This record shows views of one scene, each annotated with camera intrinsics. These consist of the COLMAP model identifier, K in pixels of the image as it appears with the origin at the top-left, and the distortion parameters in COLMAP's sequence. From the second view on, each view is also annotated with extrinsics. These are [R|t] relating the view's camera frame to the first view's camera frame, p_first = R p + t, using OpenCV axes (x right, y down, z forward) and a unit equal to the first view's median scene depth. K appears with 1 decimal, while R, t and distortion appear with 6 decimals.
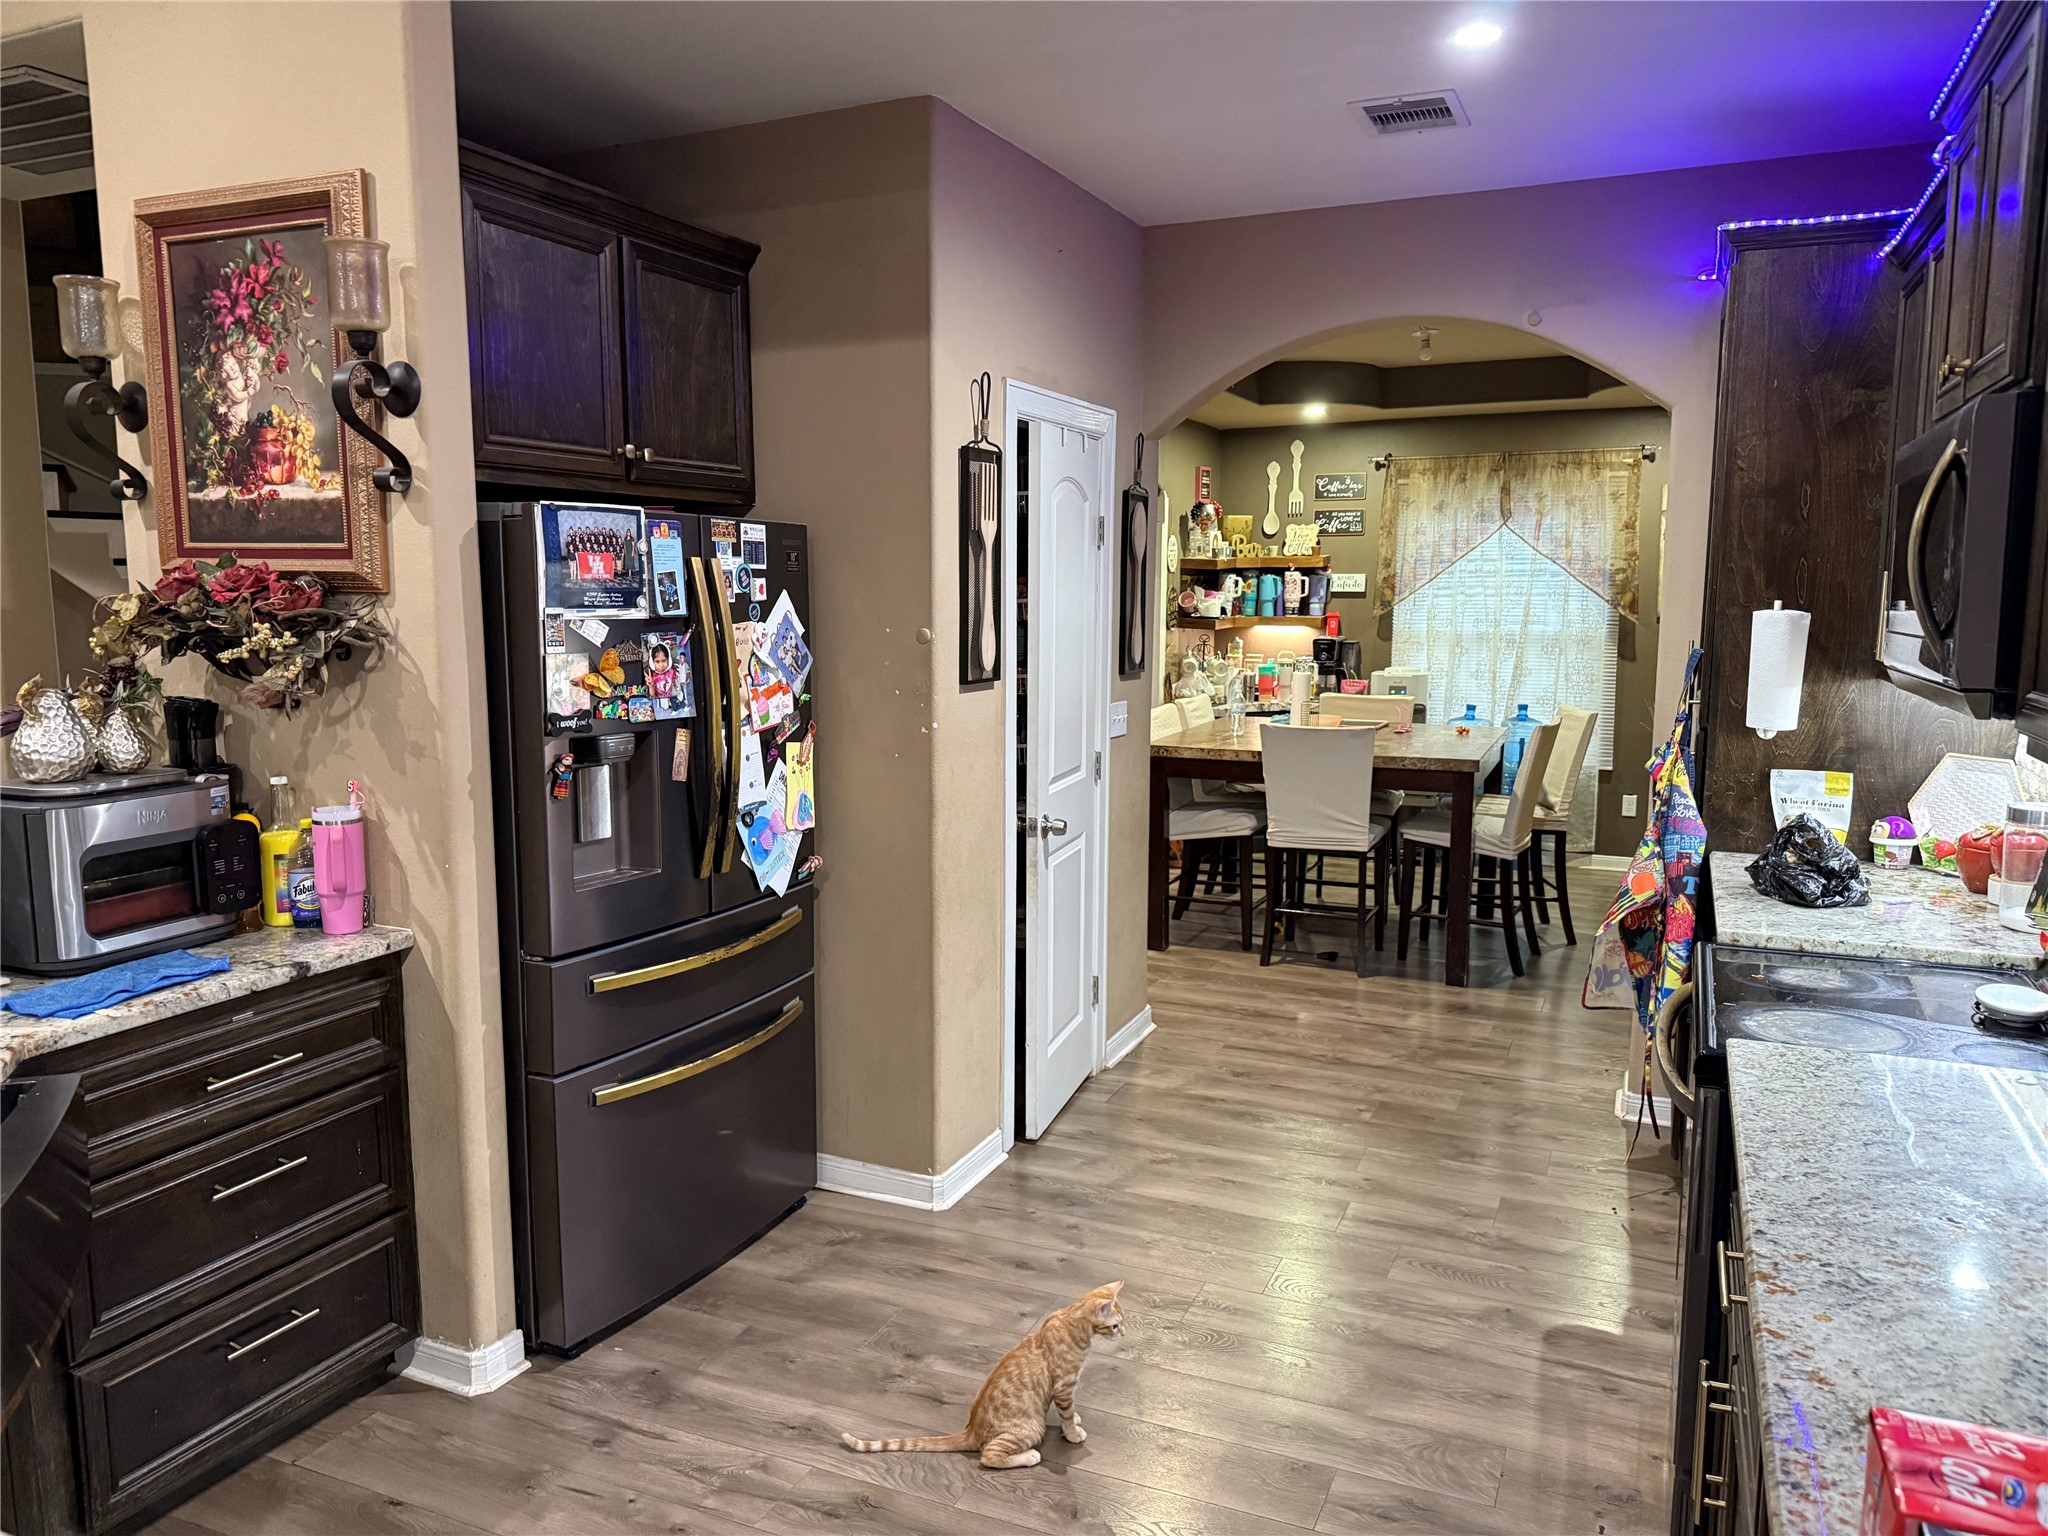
lens RADIAL K [[1455.7, 0, 1003.5], [0, 1455.7, 766.2], [0, 0, 1]] dist [0.089312, -0.116979]
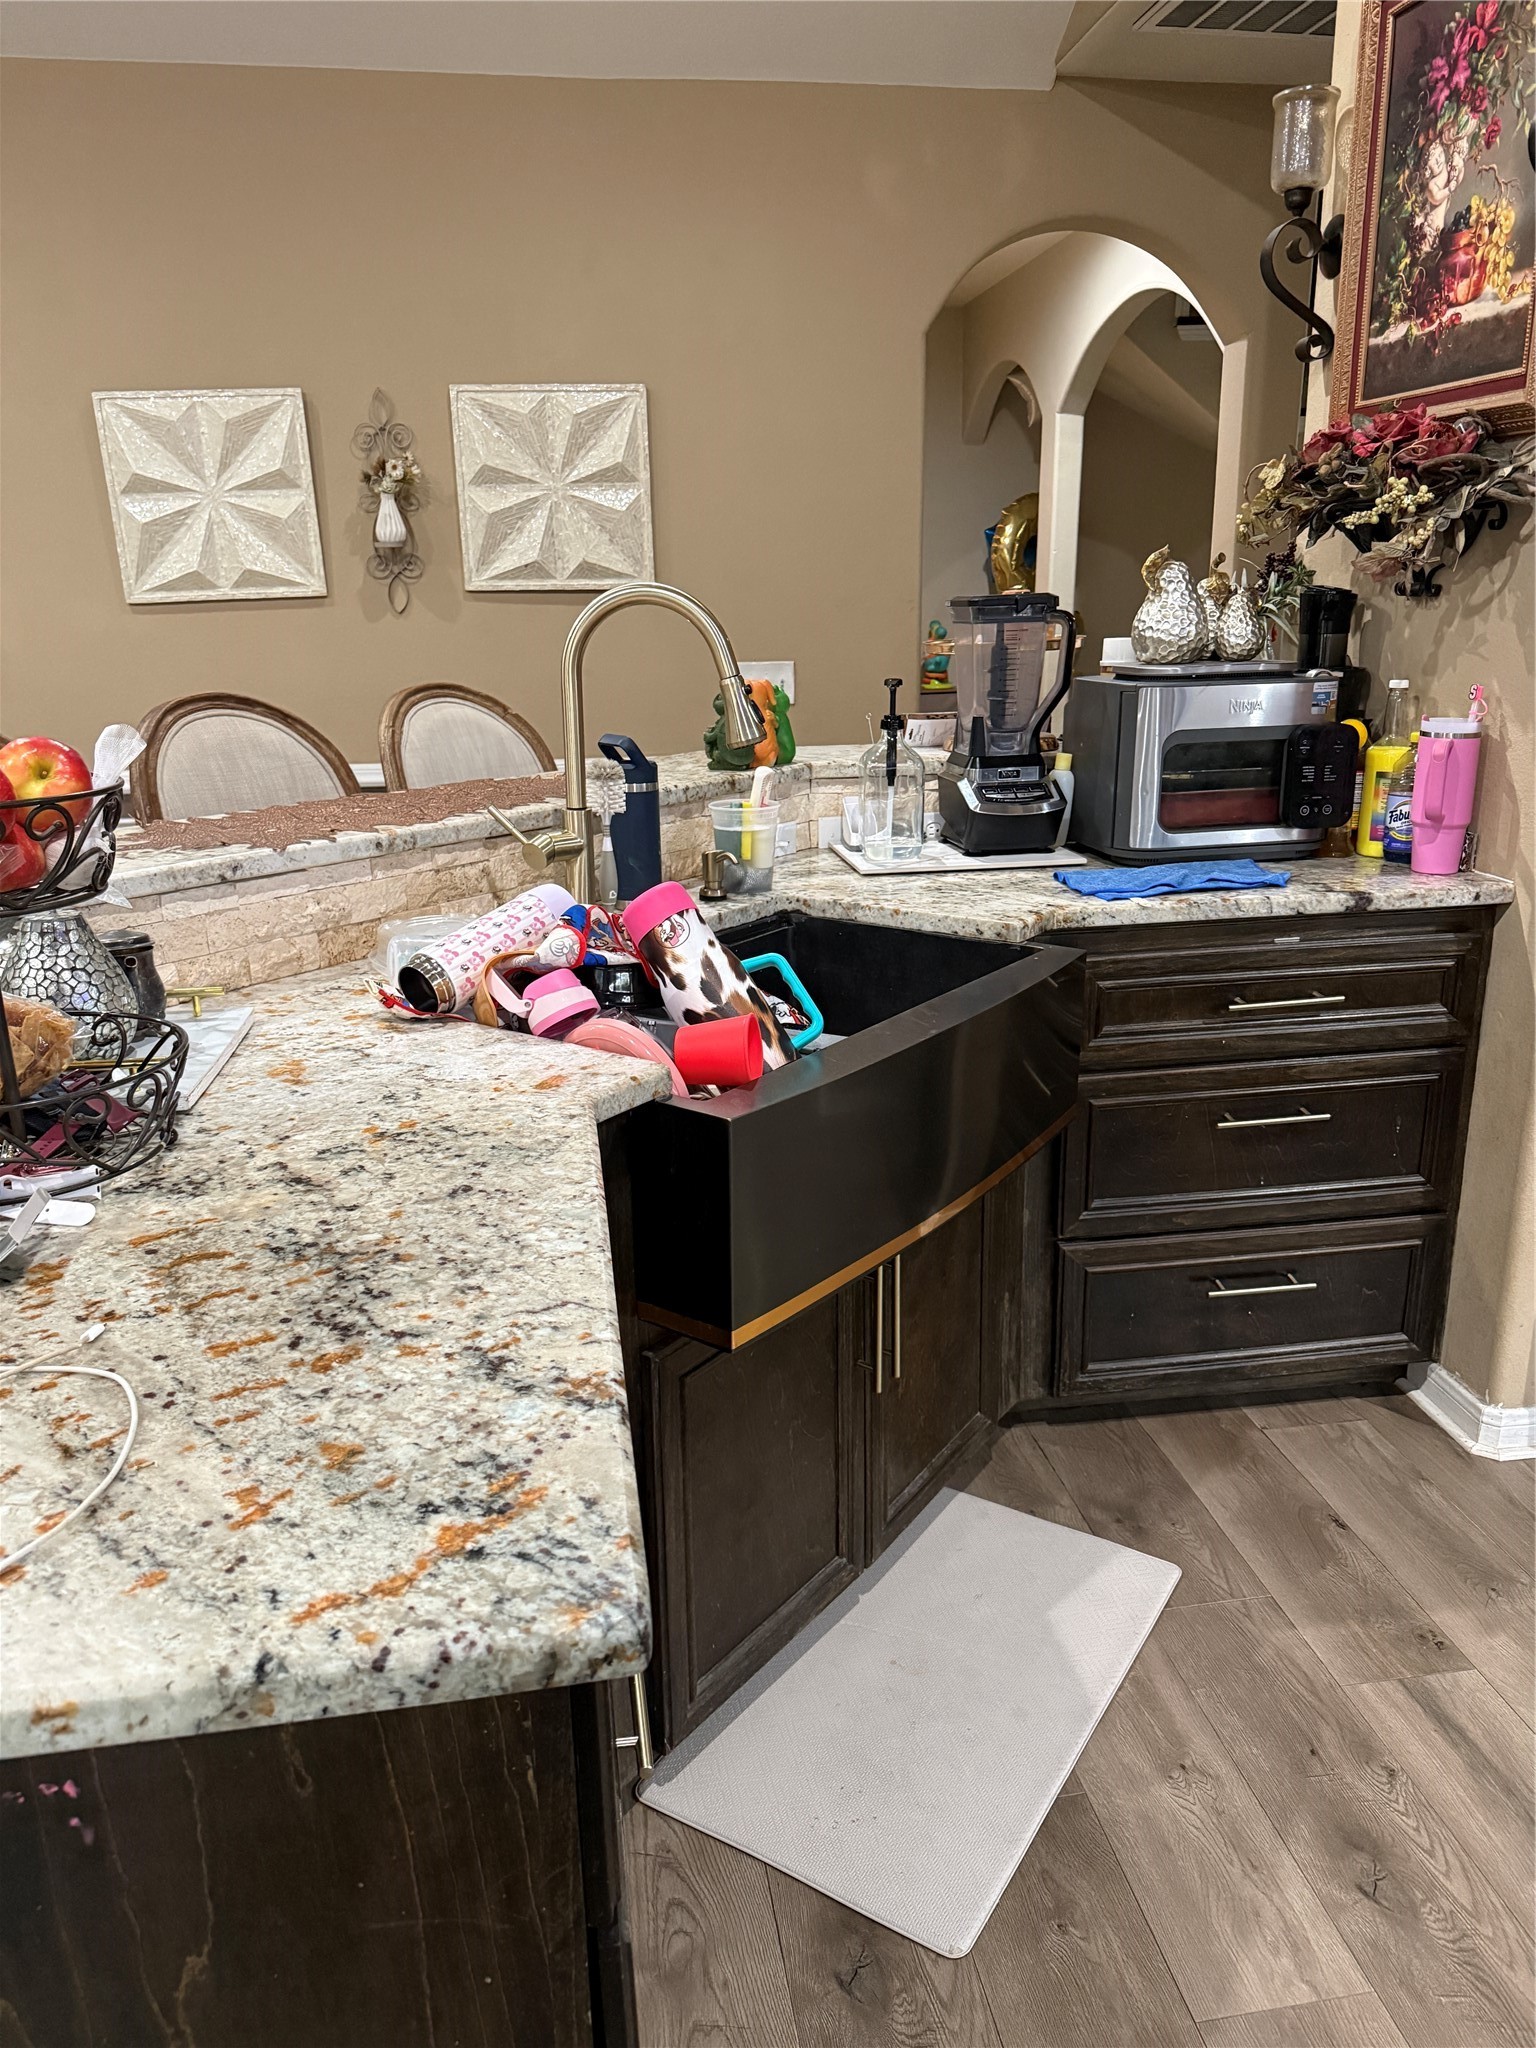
lens RADIAL K [[1456.4, 0, 772.9], [0, 1456.4, 1015.9], [0, 0, 1]] dist [-0.001538, -0.001116]
pose [[0.566486, 0.221364, -0.793783, 0.008134], [-0.089035, 0.974048, 0.208095, 0.052364], [0.819247, -0.047208, 0.571494, 0.220601]]
